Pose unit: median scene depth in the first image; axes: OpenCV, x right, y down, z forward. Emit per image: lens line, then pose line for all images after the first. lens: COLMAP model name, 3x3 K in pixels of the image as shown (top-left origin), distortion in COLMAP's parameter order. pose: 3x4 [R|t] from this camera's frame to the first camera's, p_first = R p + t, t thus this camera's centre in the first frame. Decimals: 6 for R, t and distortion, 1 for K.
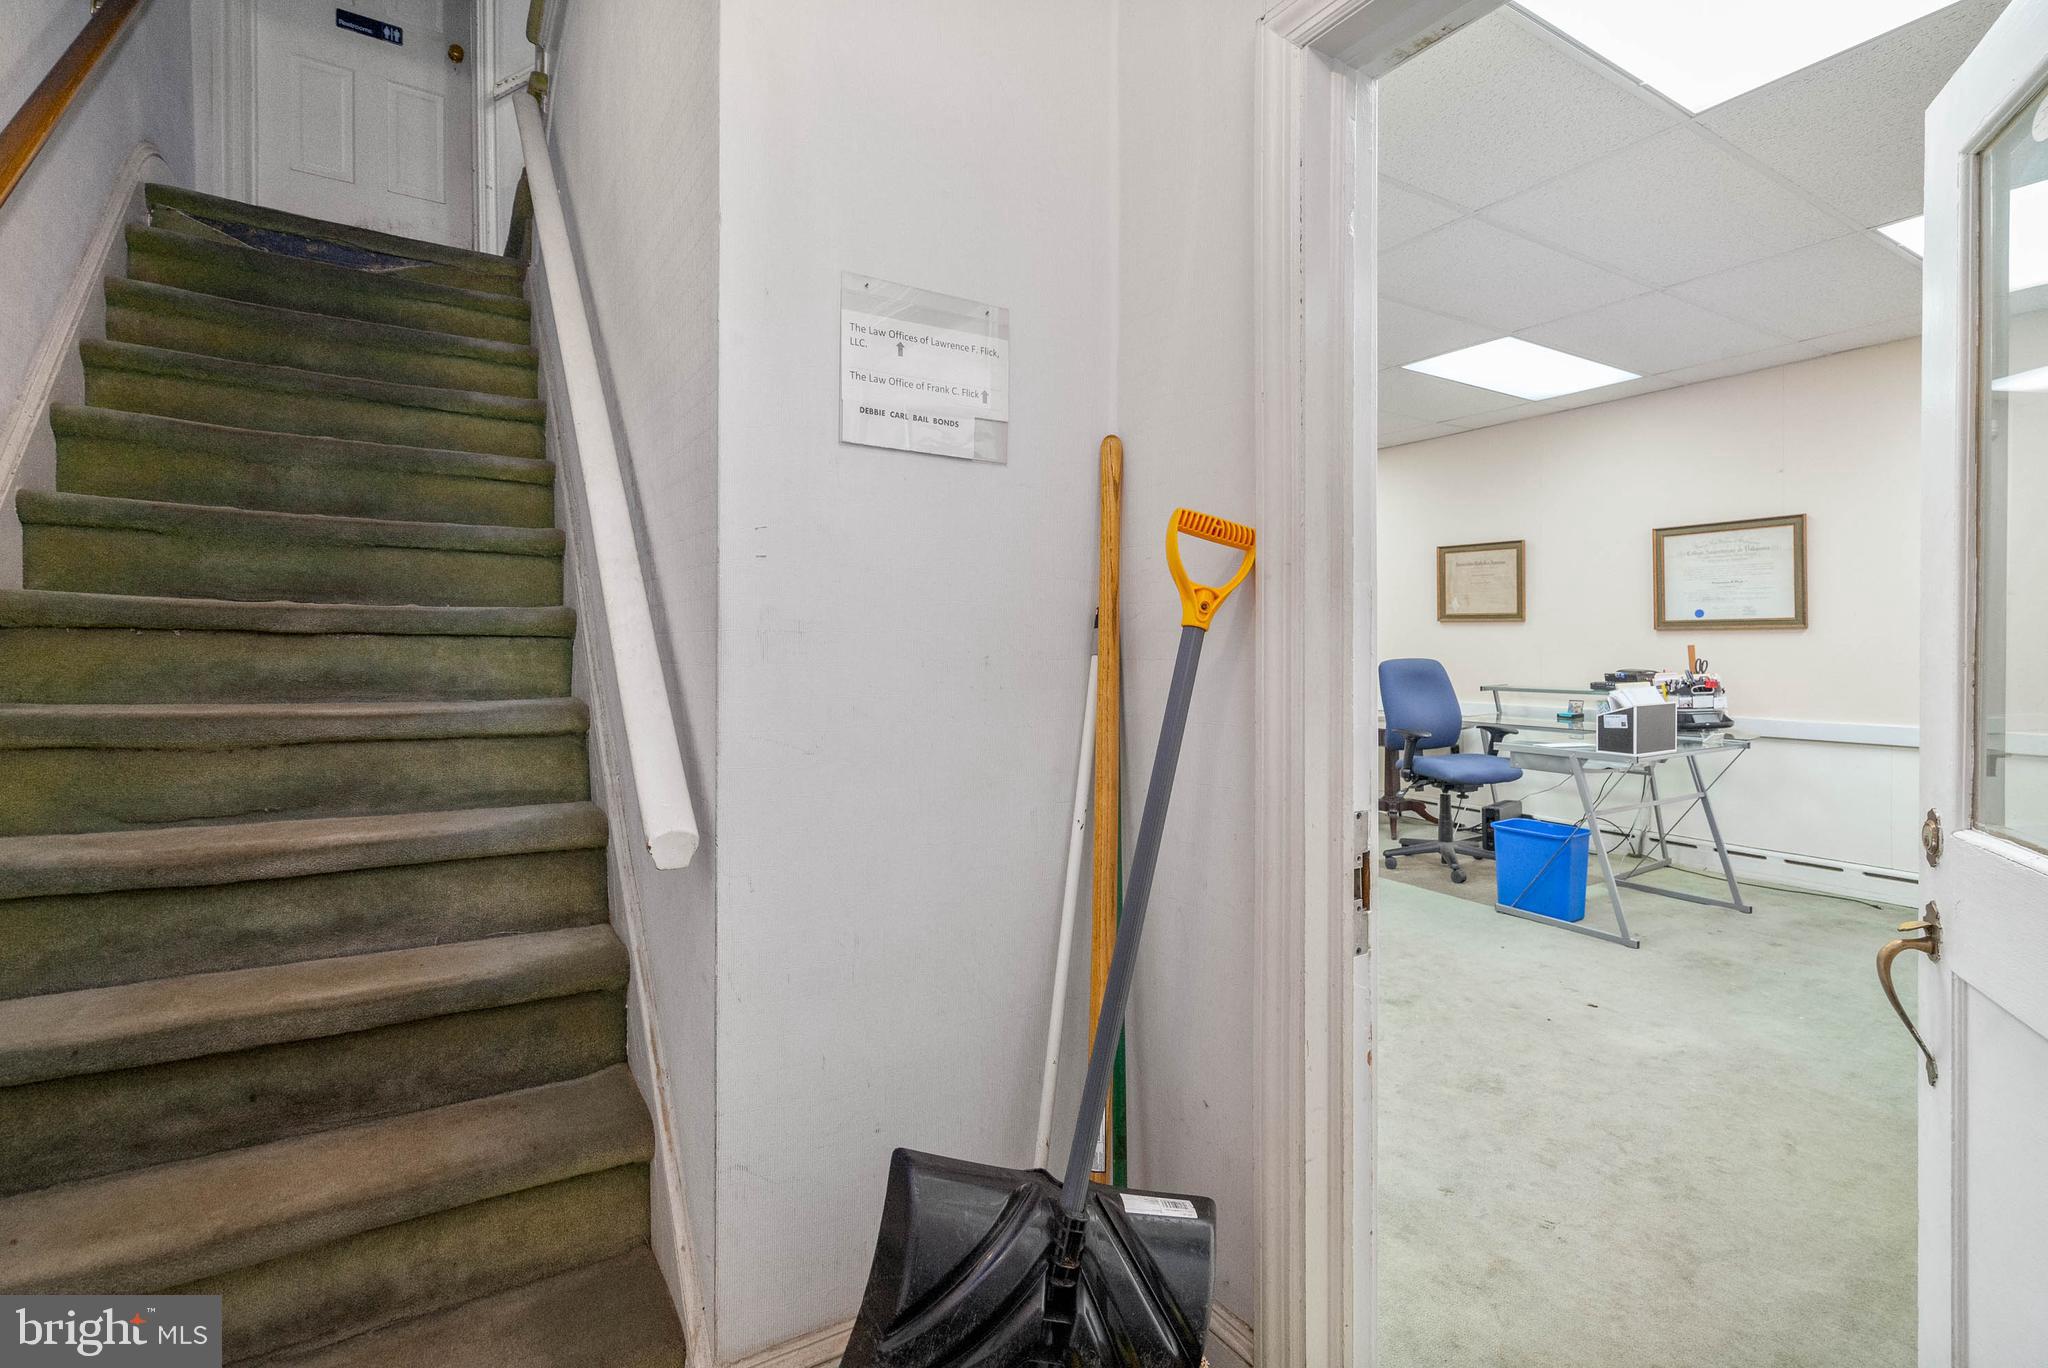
lens RADIAL K [[945.9, 0, 1042.0], [0, 945.9, 650.1], [0, 0, 1]] dist [0.003790, 0.000769]
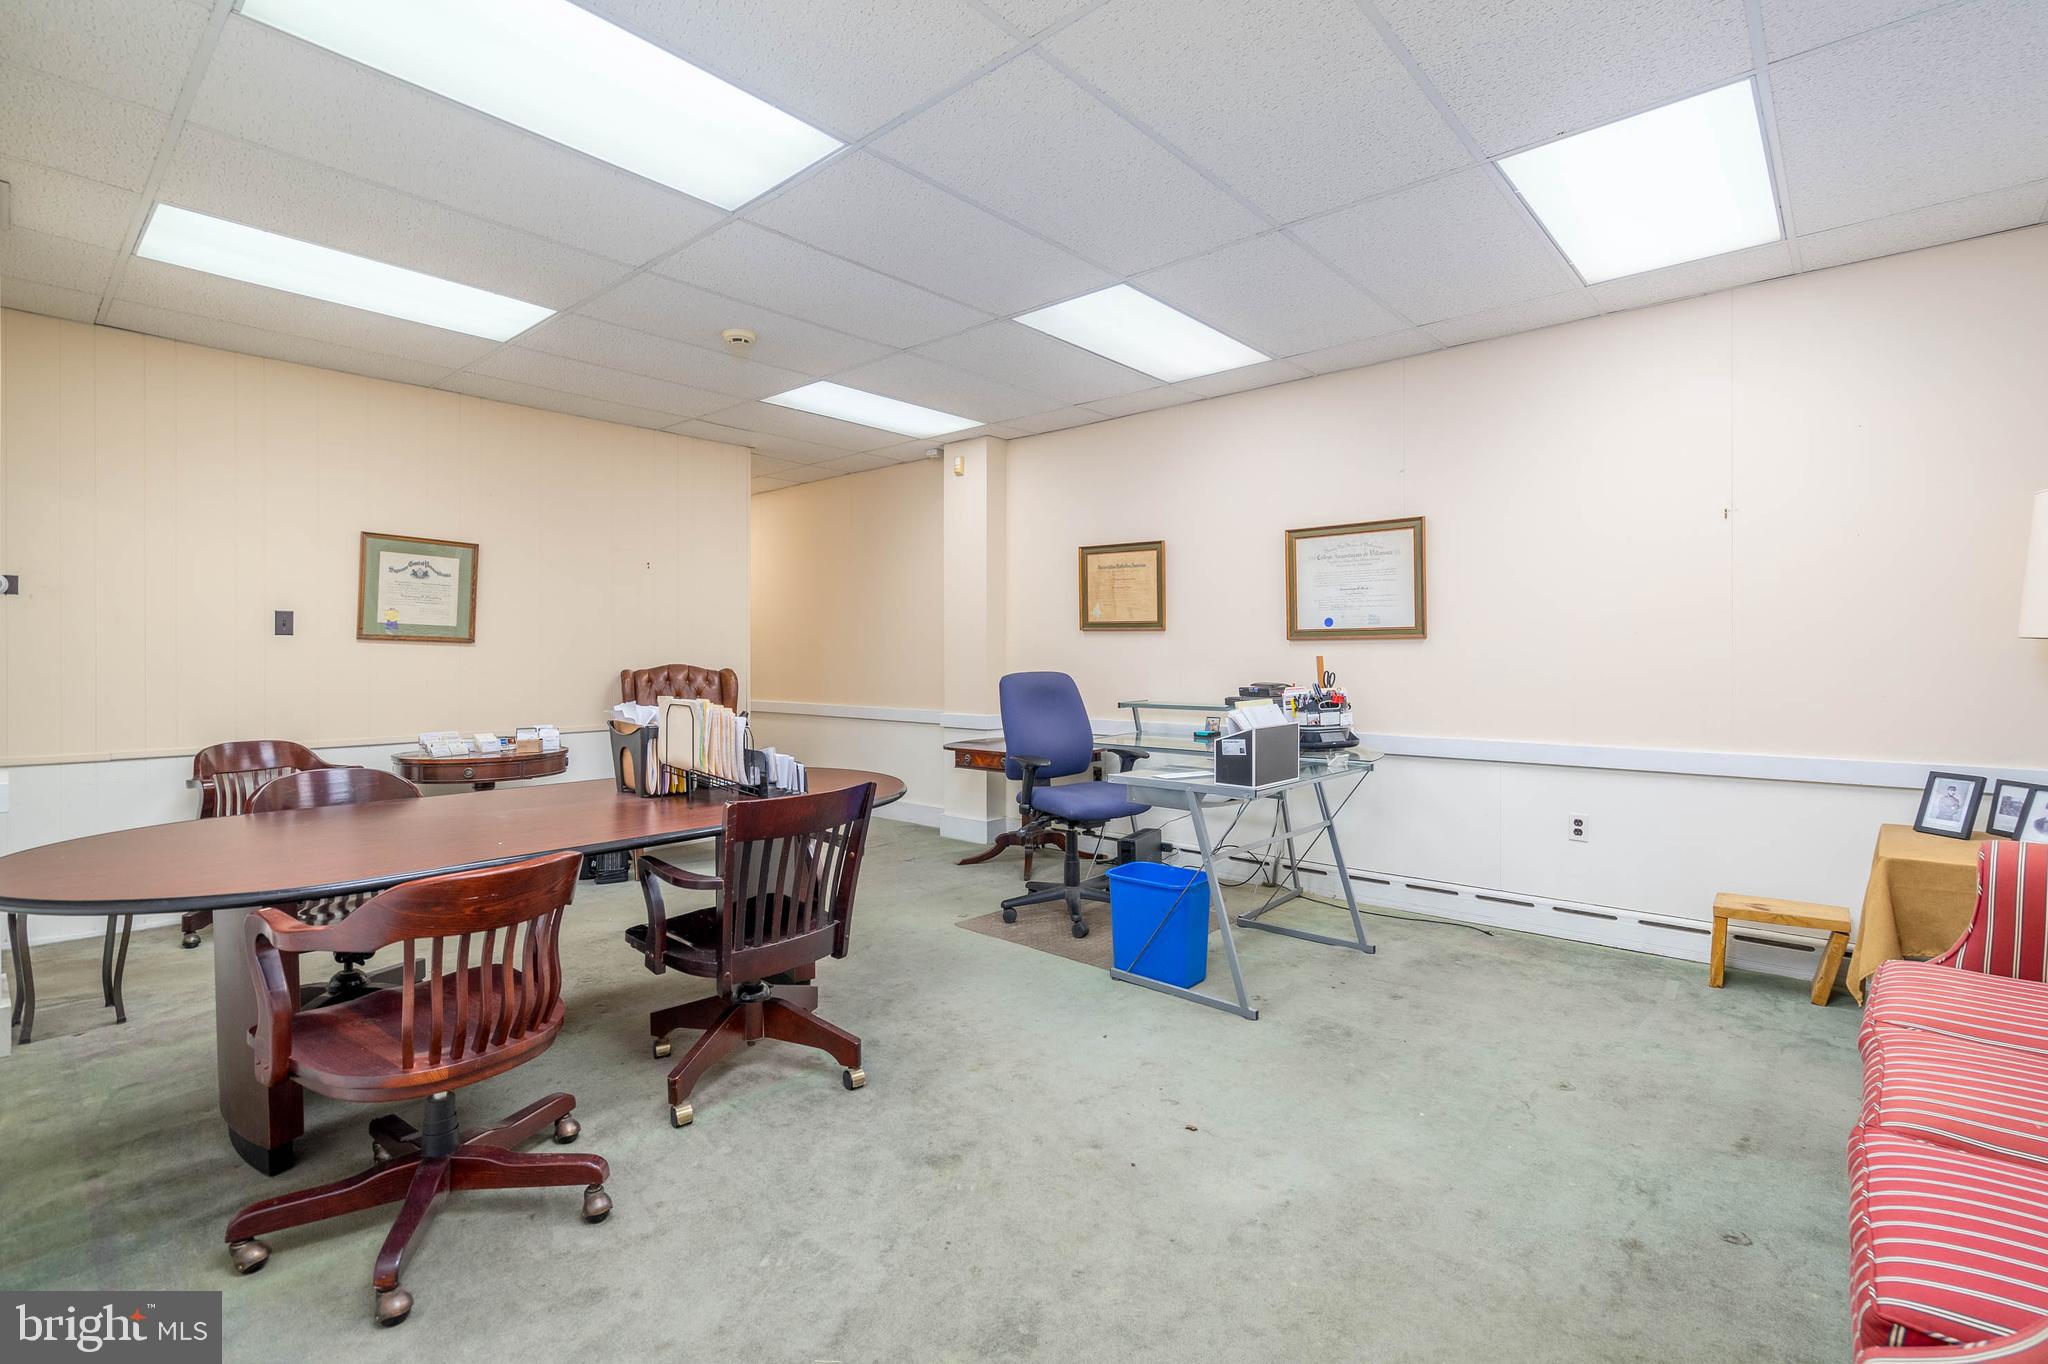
lens RADIAL K [[945.9, 0, 1033.6], [0, 945.9, 664.3], [0, 0, 1]] dist [0.003790, 0.000769]
pose [[0.958909, -0.001839, 0.283708, 0.164947], [0.001589, 0.999998, 0.001113, 0.001268], [-0.283709, -0.000616, 0.958910, 0.207455]]
